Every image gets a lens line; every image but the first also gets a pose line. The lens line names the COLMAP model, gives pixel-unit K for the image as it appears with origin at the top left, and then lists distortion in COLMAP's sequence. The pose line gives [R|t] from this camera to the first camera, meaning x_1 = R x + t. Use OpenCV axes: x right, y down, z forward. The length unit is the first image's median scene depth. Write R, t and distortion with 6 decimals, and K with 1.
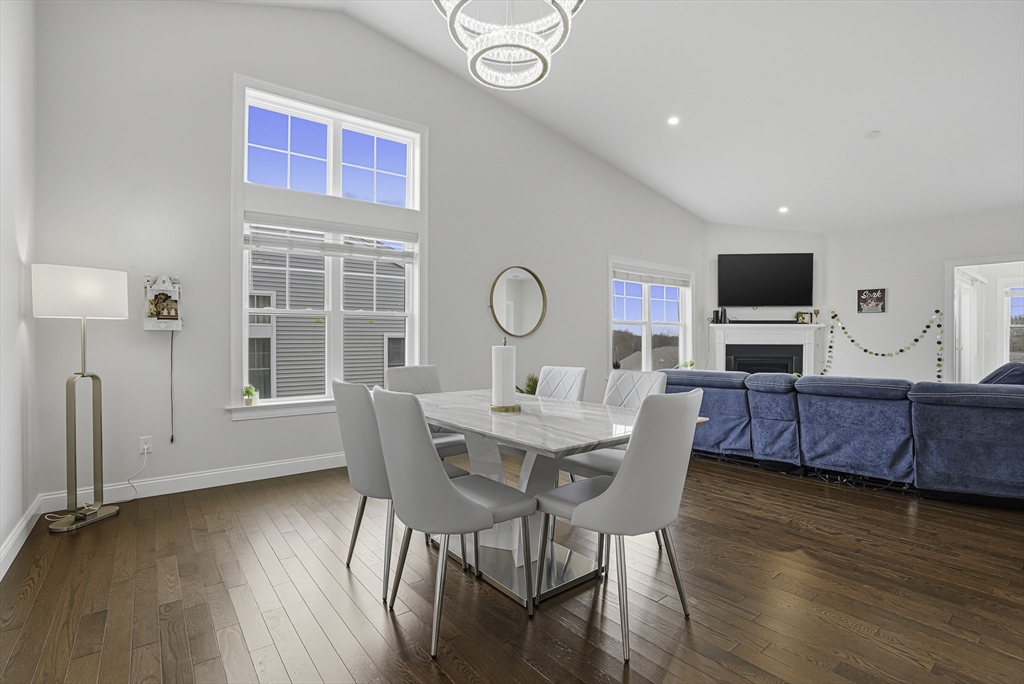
lens RADIAL K [[483.0, 0, 508.5], [0, 483.0, 335.8], [0, 0, 1]] dist [-0.068589, 0.024699]
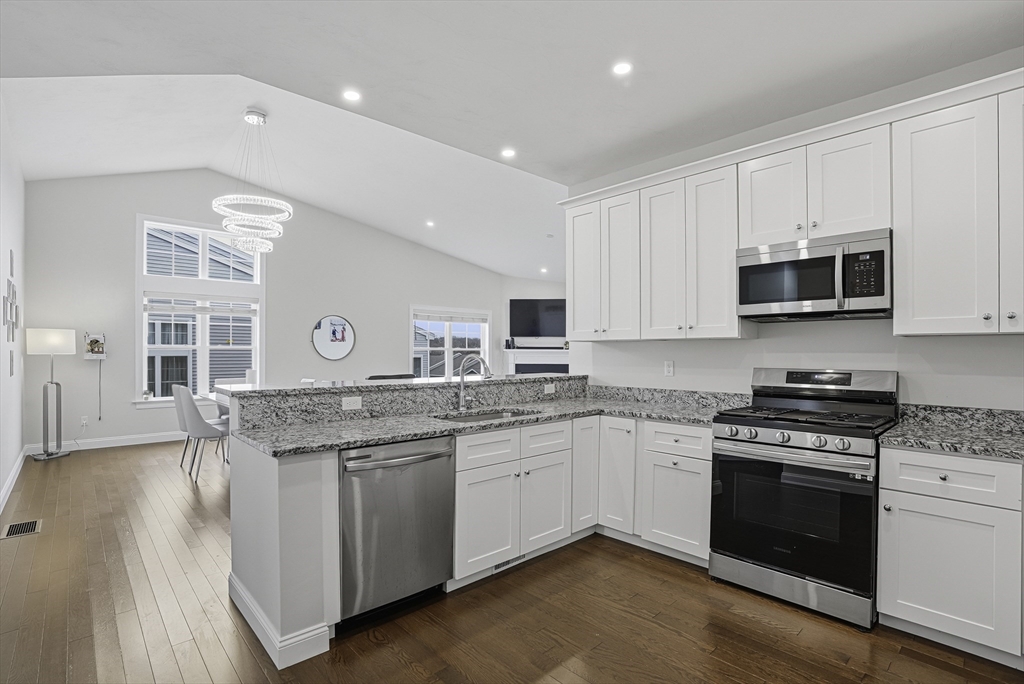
lens RADIAL K [[481.8, 0, 510.0], [0, 481.8, 352.2], [0, 0, 1]] dist [-0.076019, 0.031787]
pose [[0.996626, 0.002725, 0.082029, 0.359532], [-0.003114, 0.999984, 0.004620, -0.025338], [-0.082015, -0.004860, 0.996619, -0.460195]]
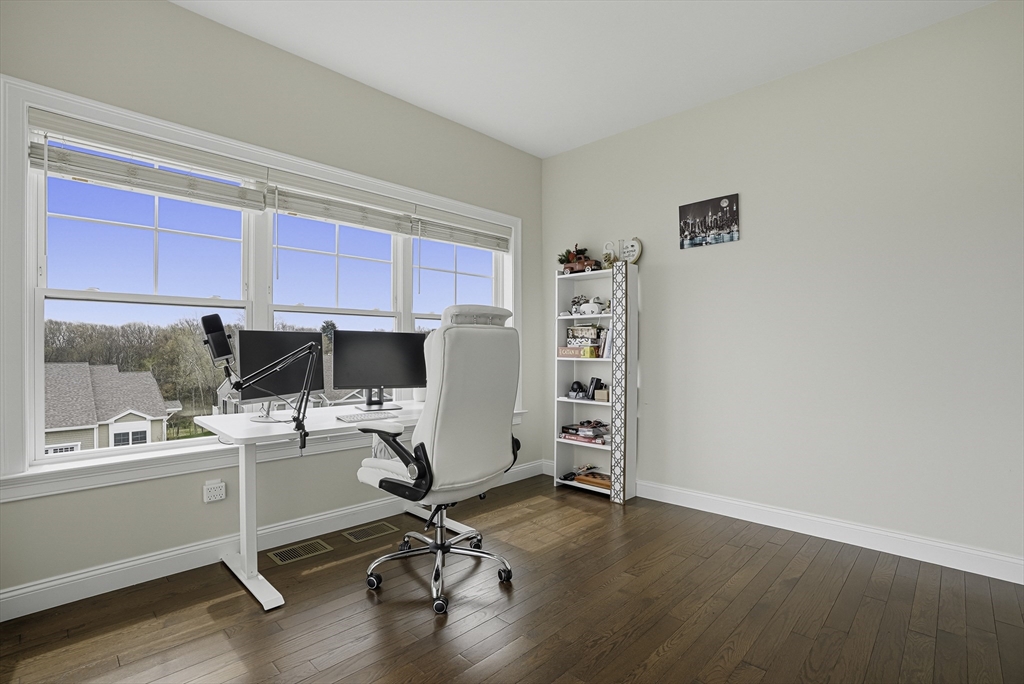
lens RADIAL K [[481.8, 0, 510.0], [0, 481.8, 352.2], [0, 0, 1]] dist [-0.076019, 0.031787]
pose [[-0.130908, -0.007507, 0.991366, 0.979535], [-0.005987, 0.999959, 0.006782, 0.009016], [-0.991376, -0.005047, -0.130947, 0.950820]]
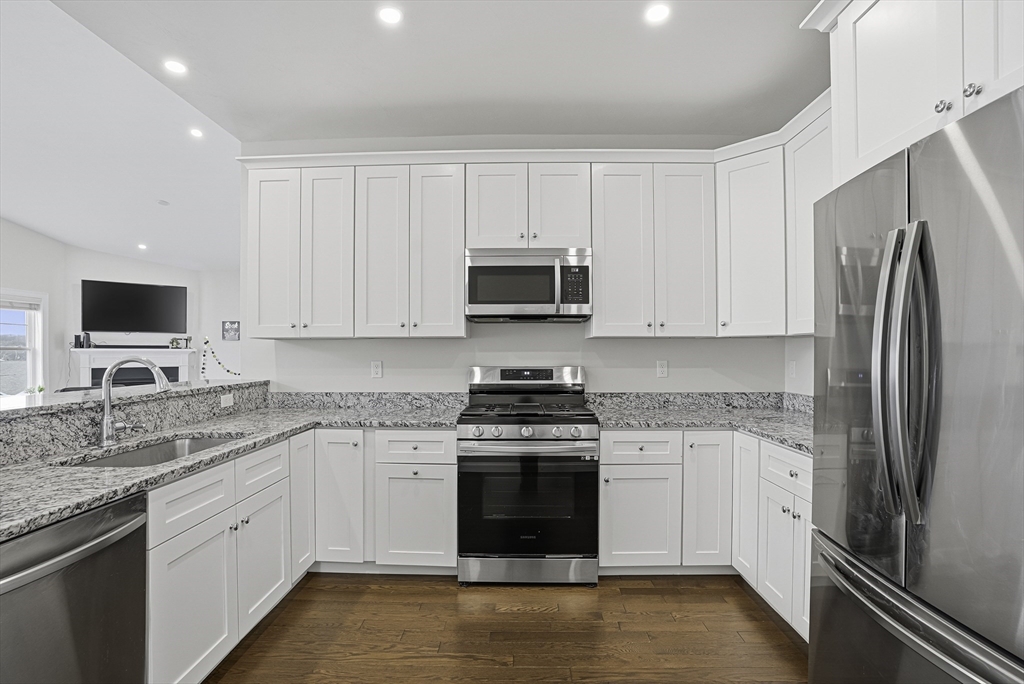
lens RADIAL K [[481.8, 0, 510.0], [0, 481.8, 352.2], [0, 0, 1]] dist [-0.076019, 0.031787]
pose [[0.636510, -0.001705, 0.771266, 0.291249], [-0.002089, 0.999990, 0.003935, -0.025011], [-0.771265, -0.004116, 0.636501, -0.360381]]
